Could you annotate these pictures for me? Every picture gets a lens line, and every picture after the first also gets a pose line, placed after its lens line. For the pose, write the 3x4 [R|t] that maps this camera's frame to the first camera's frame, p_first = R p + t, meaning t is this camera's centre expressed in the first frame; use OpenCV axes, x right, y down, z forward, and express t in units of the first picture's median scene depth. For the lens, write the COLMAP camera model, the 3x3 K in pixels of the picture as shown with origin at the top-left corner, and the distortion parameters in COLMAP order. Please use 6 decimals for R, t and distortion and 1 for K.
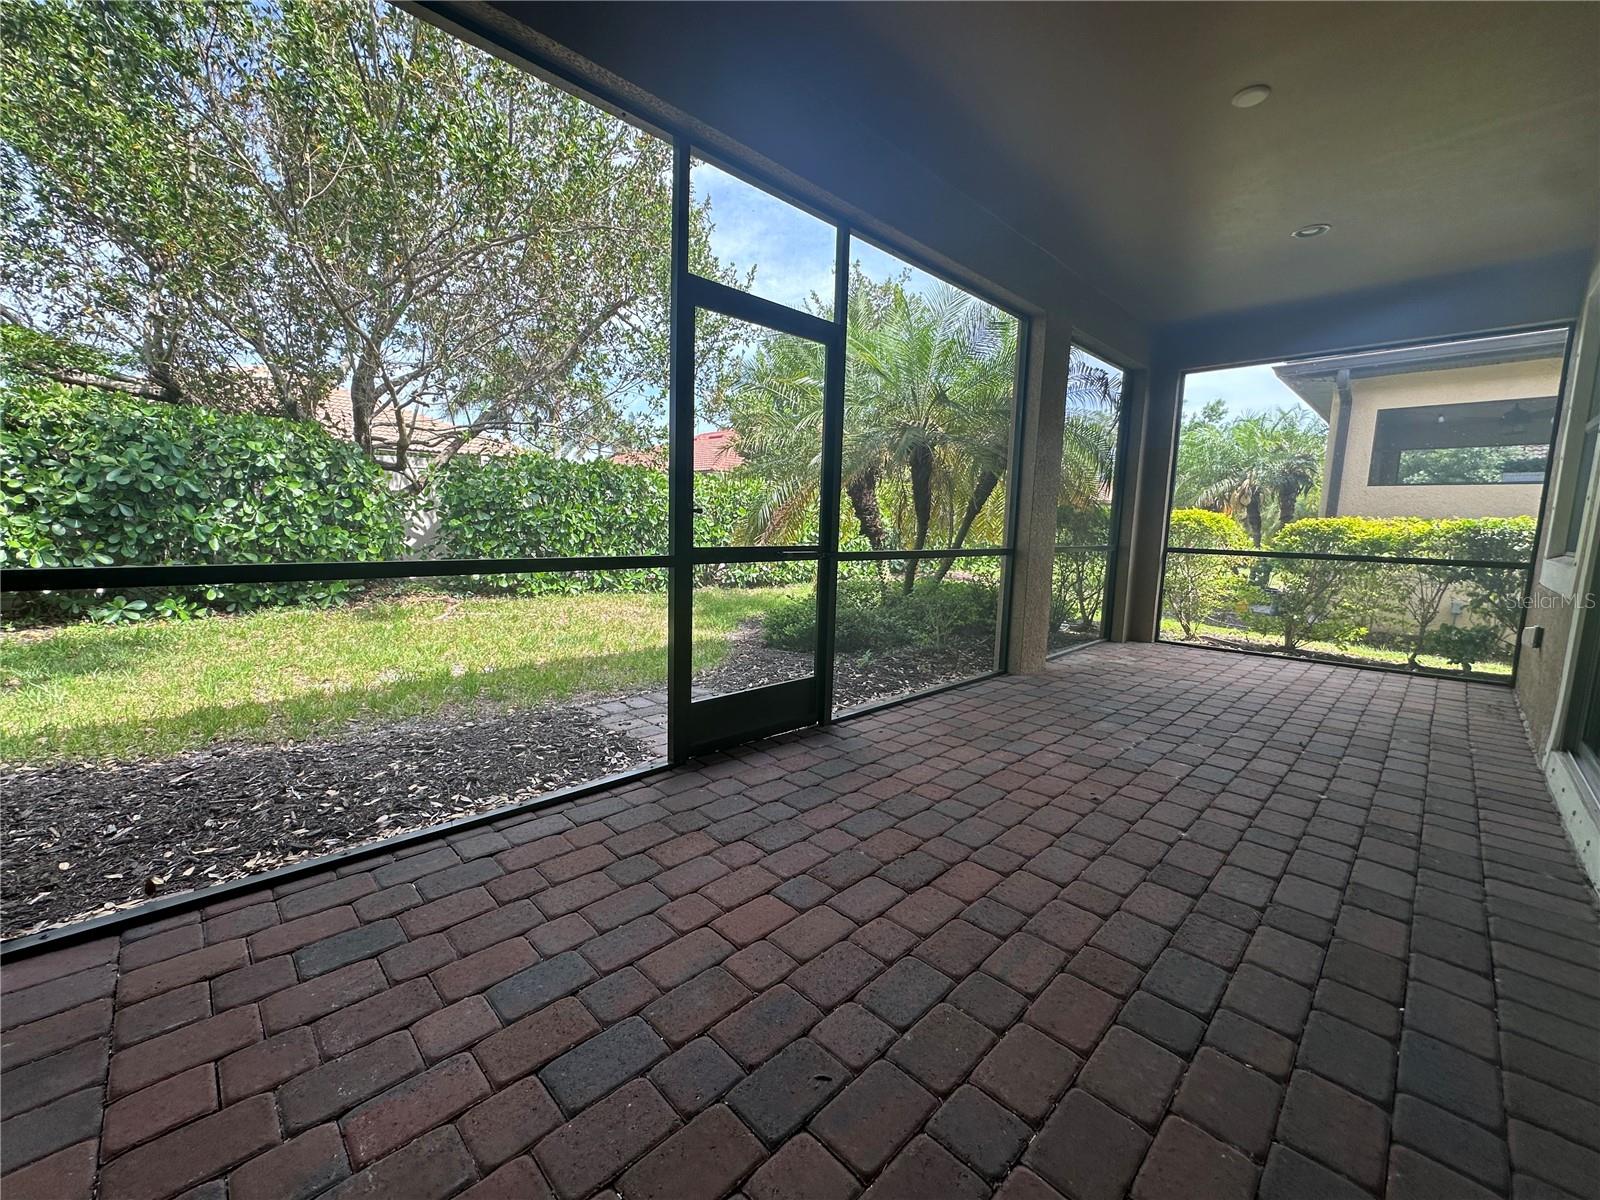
lens RADIAL K [[640.6, 0, 792.6], [0, 640.6, 601.1], [0, 0, 1]] dist [-0.006127, 0.001018]
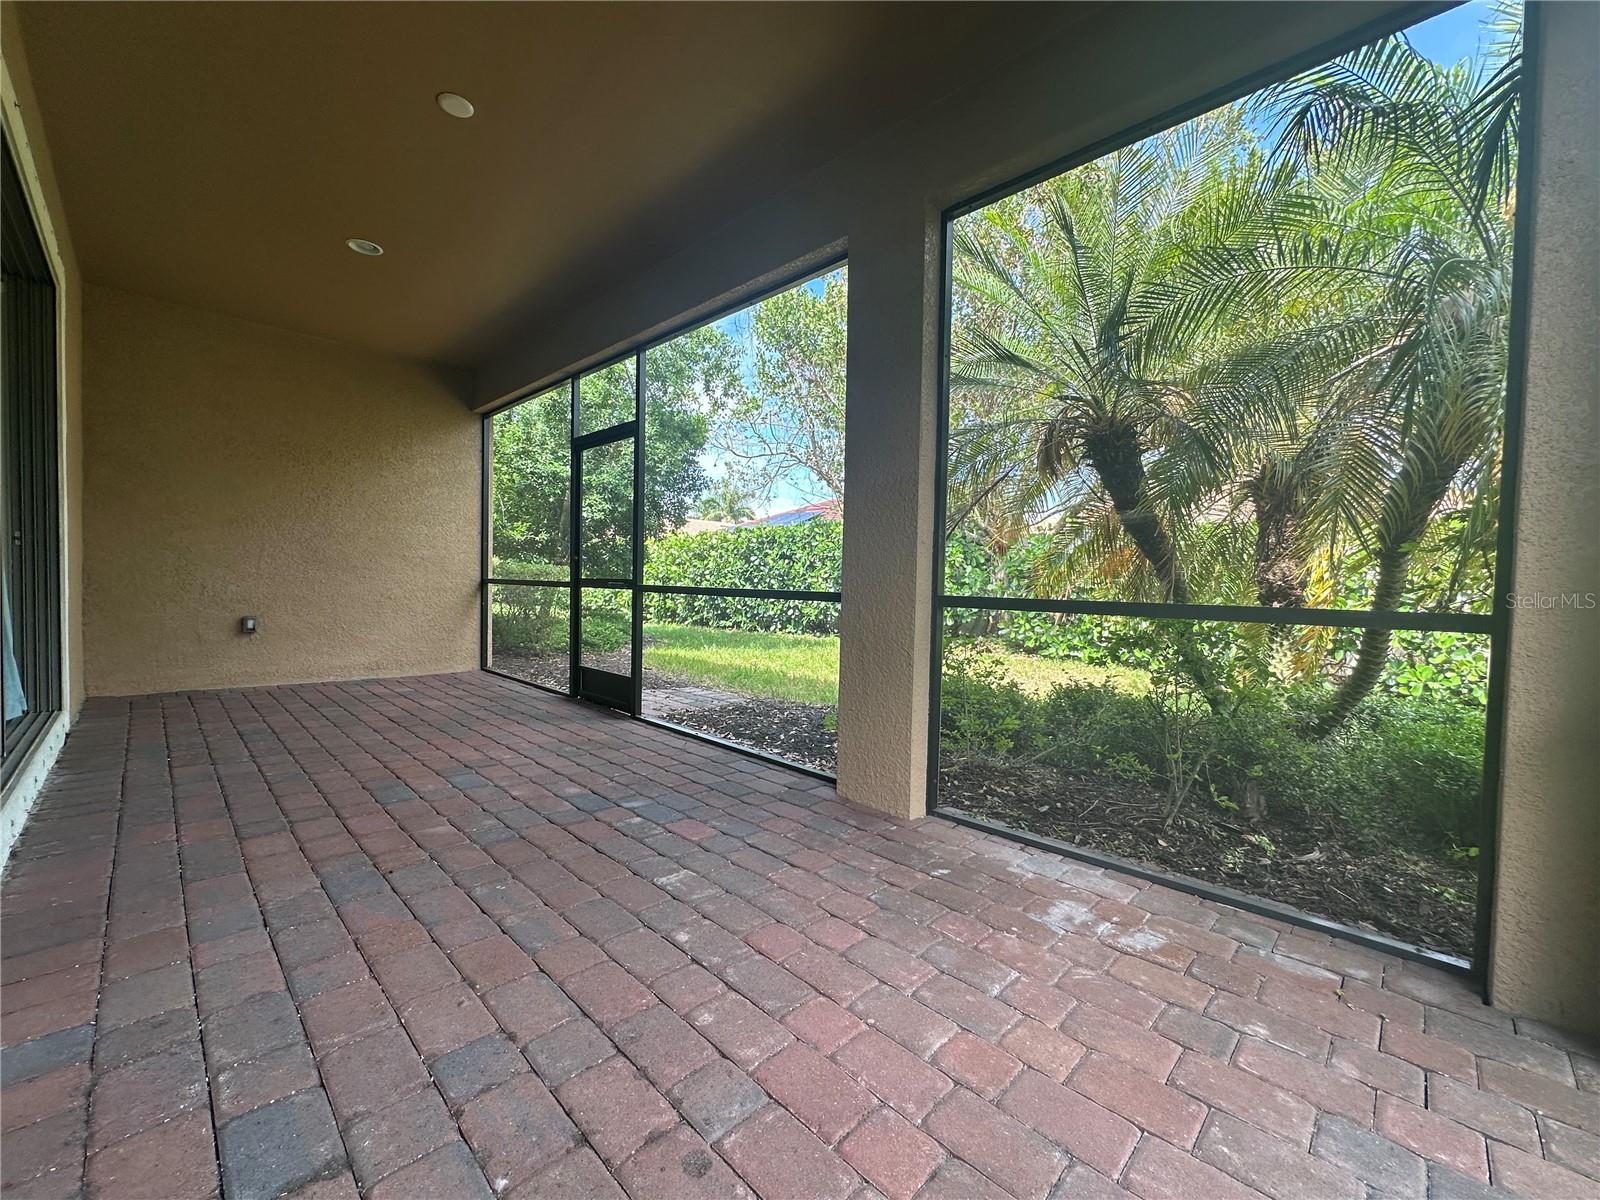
lens RADIAL K [[640.6, 0, 792.8], [0, 640.6, 597.1], [0, 0, 1]] dist [-0.006127, 0.001018]
pose [[0.015034, 0.012147, -0.999813, 1.226322], [-0.122467, 0.992420, 0.010216, -0.095957], [0.992359, 0.122291, 0.016408, 1.139592]]
